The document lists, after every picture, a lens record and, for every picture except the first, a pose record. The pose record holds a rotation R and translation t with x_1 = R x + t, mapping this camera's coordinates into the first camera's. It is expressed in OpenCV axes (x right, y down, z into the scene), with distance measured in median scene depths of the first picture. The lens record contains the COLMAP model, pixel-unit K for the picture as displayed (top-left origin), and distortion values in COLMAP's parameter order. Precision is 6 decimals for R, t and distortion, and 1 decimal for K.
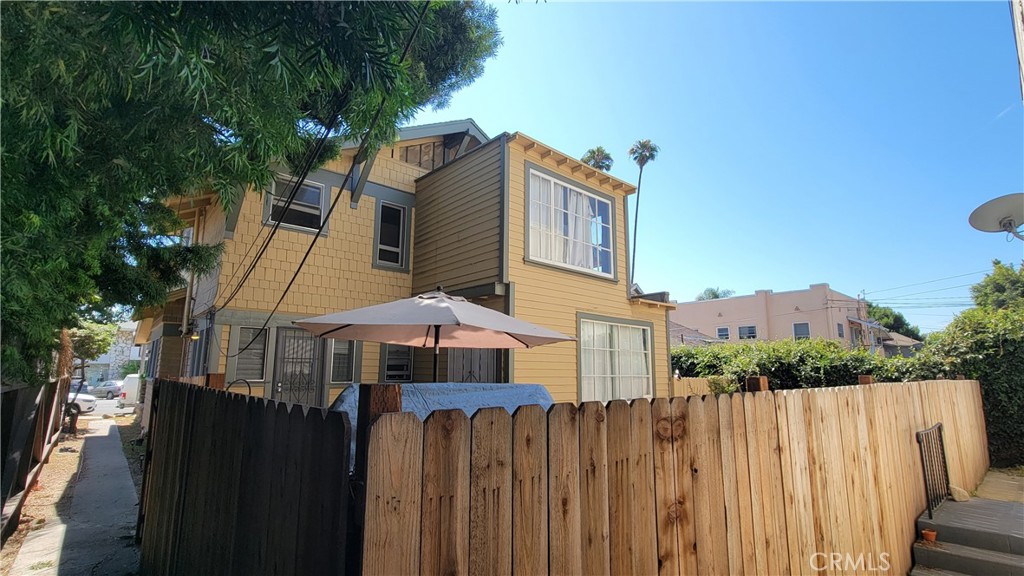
lens RADIAL K [[467.2, 0, 510.7], [0, 467.2, 294.3], [0, 0, 1]] dist [-0.006049, 0.001754]
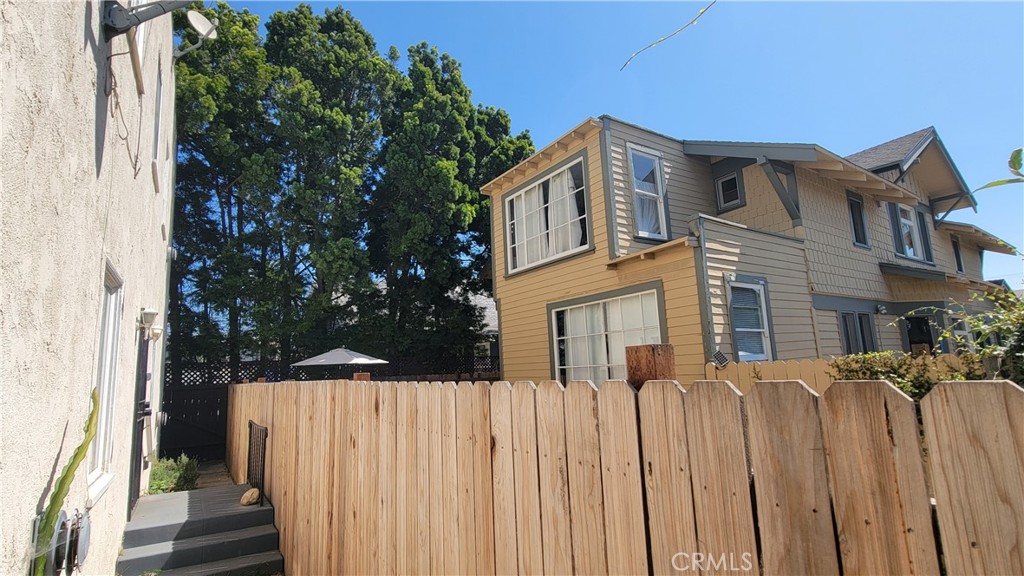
lens RADIAL K [[467.2, 0, 504.6], [0, 467.2, 293.2], [0, 0, 1]] dist [-0.006049, 0.001754]
pose [[-0.133054, -0.152982, -0.979231, 2.321580], [0.212399, 0.960660, -0.178941, 0.356591], [0.968082, -0.231797, -0.095326, 2.045913]]
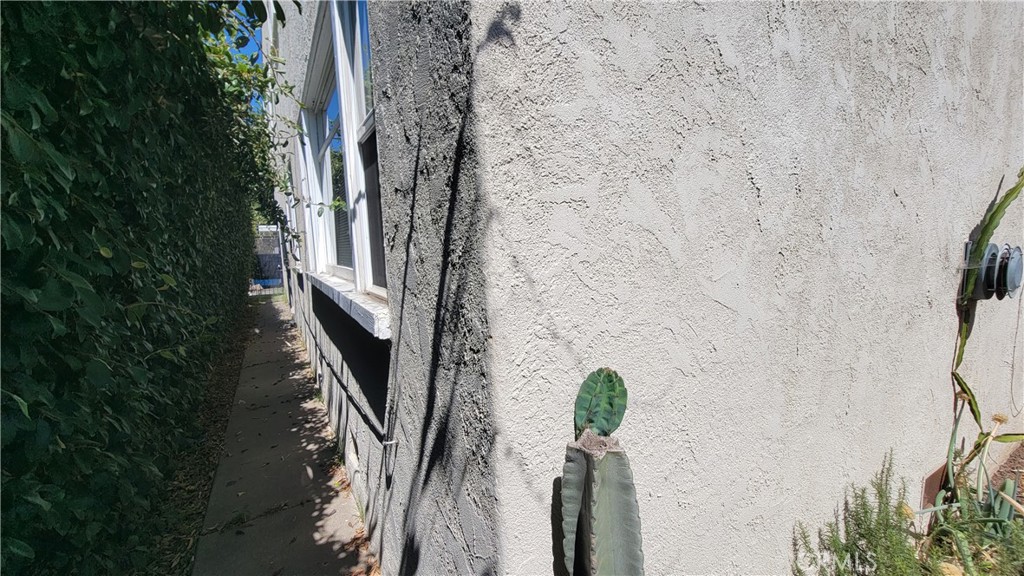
lens RADIAL K [[419.6, 0, 510.6], [0, 419.6, 293.8], [0, 0, 1]] dist [-0.003094, -0.000016]
pose [[-0.978778, 0.000677, 0.204920, 2.331997], [-0.008265, 0.999050, -0.042779, 0.489956], [-0.204755, -0.043565, -0.977843, 2.104131]]
